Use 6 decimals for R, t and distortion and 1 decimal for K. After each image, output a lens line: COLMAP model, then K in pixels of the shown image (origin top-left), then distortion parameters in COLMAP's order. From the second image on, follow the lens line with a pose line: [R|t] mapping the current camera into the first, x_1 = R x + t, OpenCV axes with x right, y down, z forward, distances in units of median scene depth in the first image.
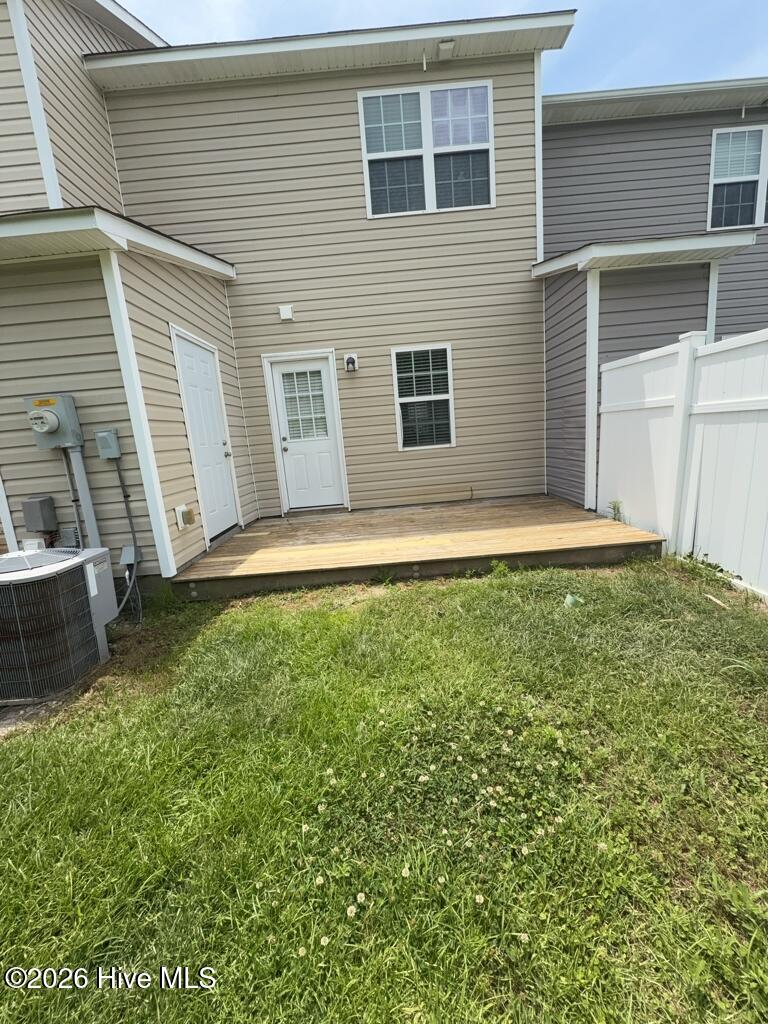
lens RADIAL K [[411.2, 0, 386.1], [0, 411.2, 513.0], [0, 0, 1]] dist [-0.020606, 0.000641]
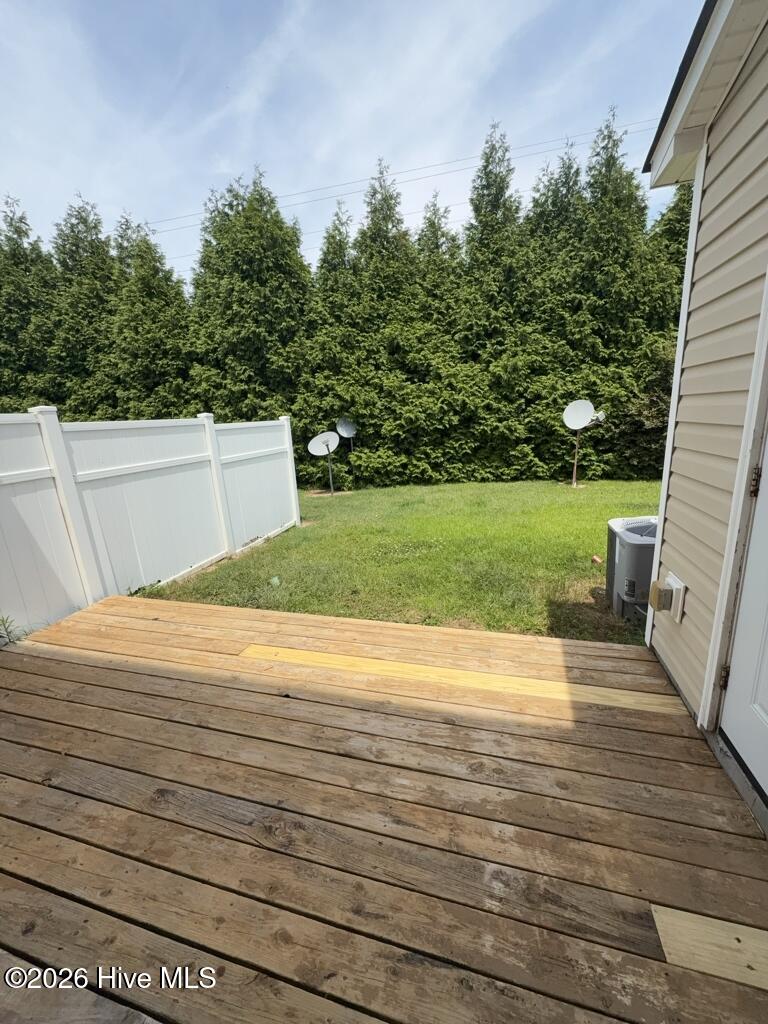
lens RADIAL K [[411.2, 0, 384.2], [0, 411.2, 516.9], [0, 0, 1]] dist [-0.020606, 0.000641]
pose [[-0.949835, 0.064847, 0.305954, -0.306259], [0.186418, 0.902880, 0.387370, -0.375850], [-0.251120, 0.424973, -0.869676, 1.551166]]
